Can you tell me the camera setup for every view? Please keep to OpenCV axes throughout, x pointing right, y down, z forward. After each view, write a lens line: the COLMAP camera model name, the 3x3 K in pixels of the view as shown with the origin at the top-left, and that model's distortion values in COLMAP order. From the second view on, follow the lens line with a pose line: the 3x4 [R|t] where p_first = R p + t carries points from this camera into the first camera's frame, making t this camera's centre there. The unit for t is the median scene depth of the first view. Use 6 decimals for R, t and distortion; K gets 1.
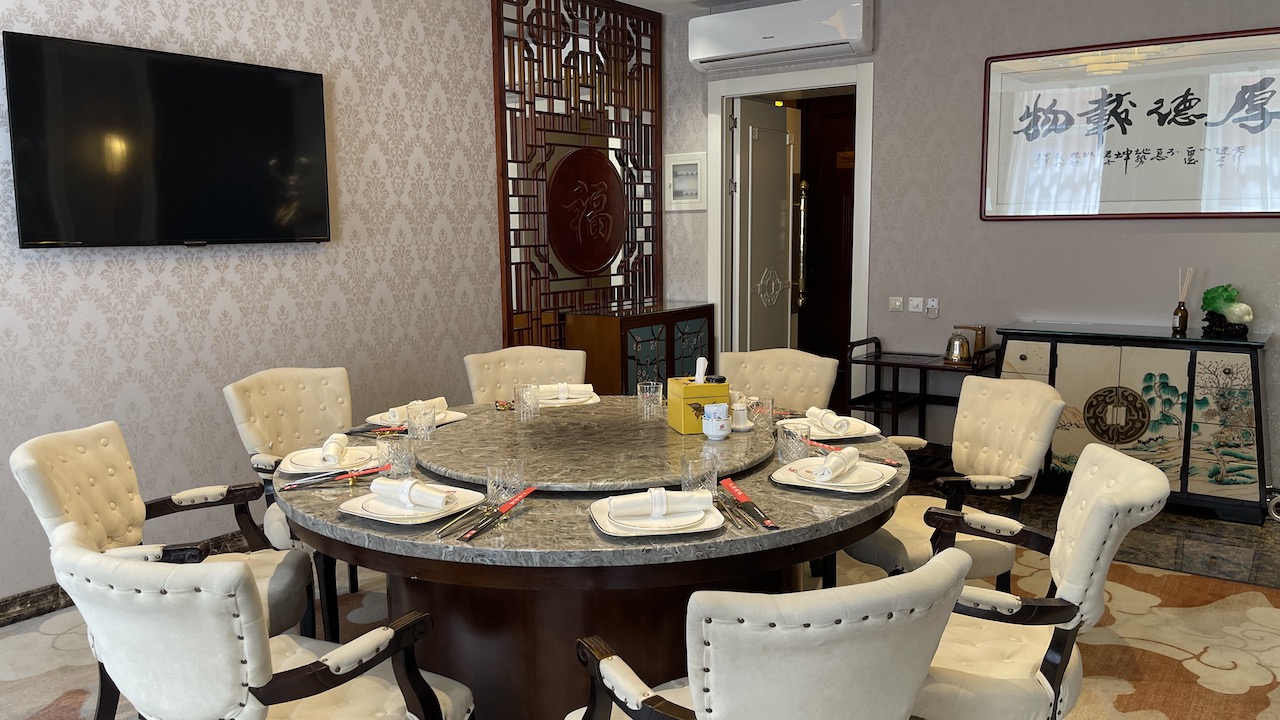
lens RADIAL K [[967.3, 0, 638.0], [0, 967.3, 361.7], [0, 0, 1]] dist [0.053858, -0.086231]
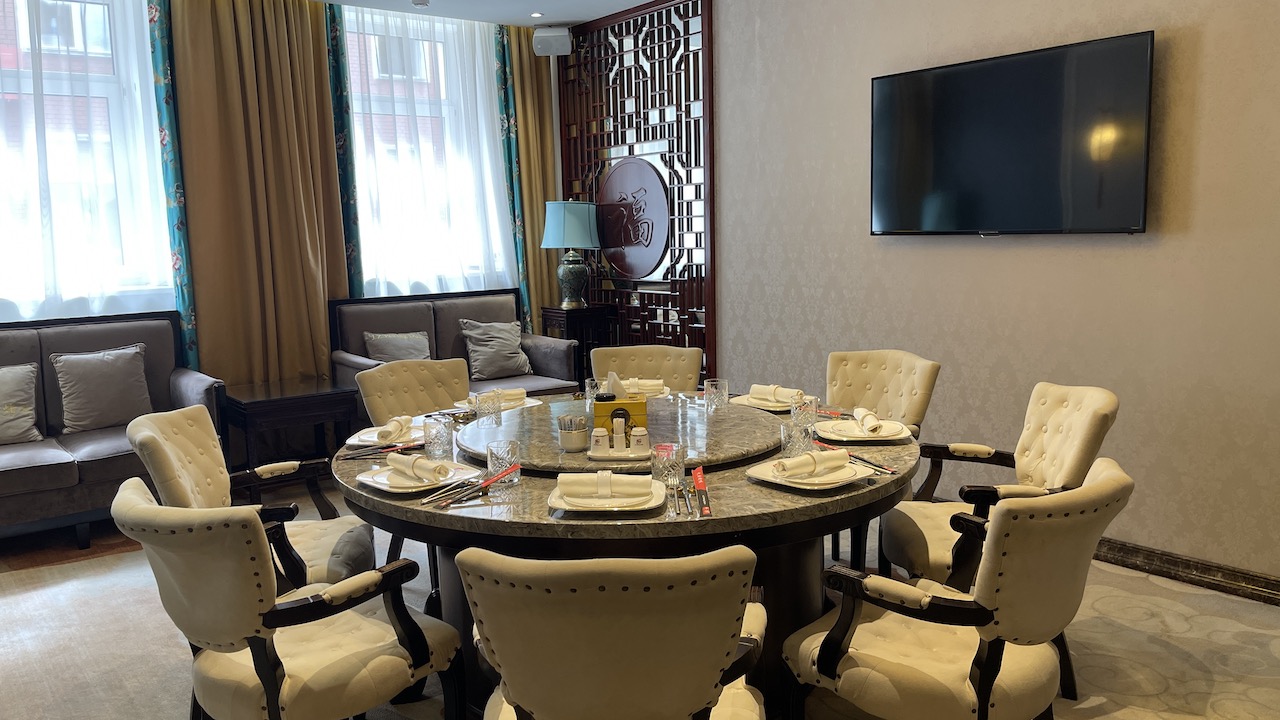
lens RADIAL K [[967.3, 0, 654.8], [0, 967.3, 380.8], [0, 0, 1]] dist [0.053858, -0.086231]
pose [[-0.301140, 0.174006, -0.937570, 0.899635], [-0.107497, 0.970748, 0.214691, -0.196832], [0.947502, 0.165438, -0.273626, 1.249227]]
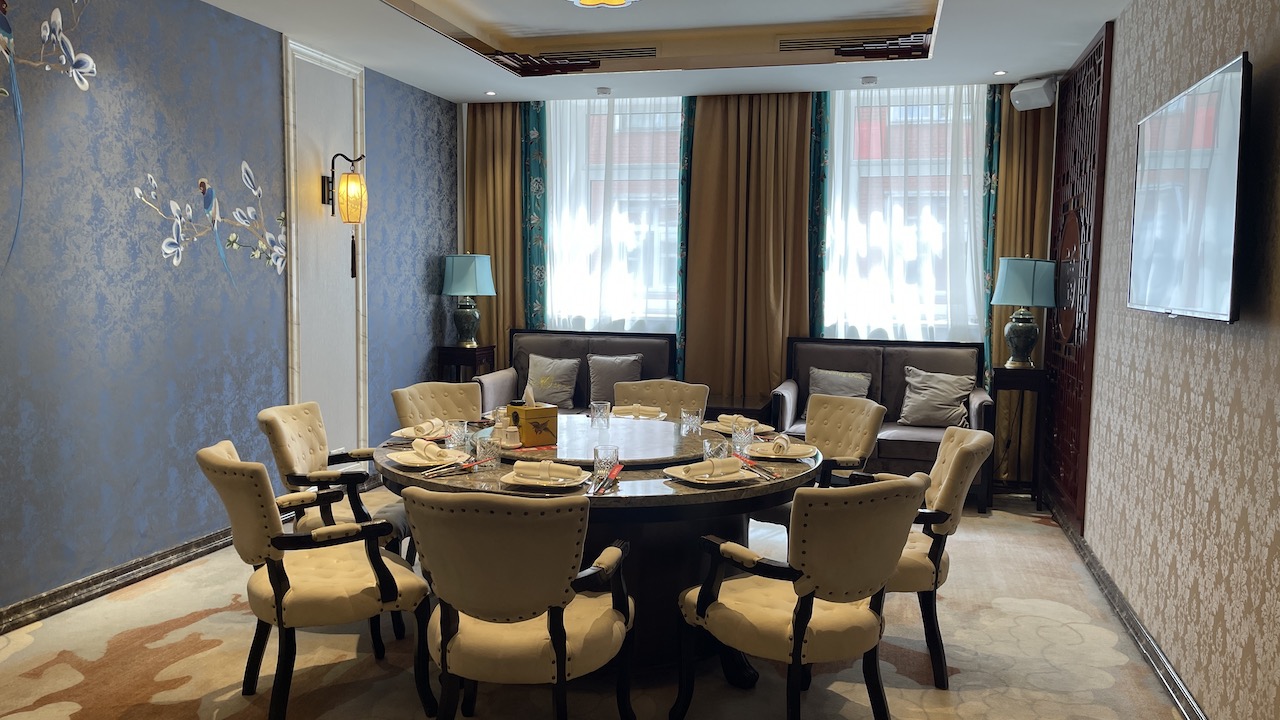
lens RADIAL K [[967.3, 0, 633.8], [0, 967.3, 367.3], [0, 0, 1]] dist [0.053858, -0.086231]
pose [[-0.954537, 0.033795, -0.296169, 0.613520], [-0.038800, 0.971015, 0.235848, -0.258810], [0.295555, 0.236617, -0.925559, 1.664040]]
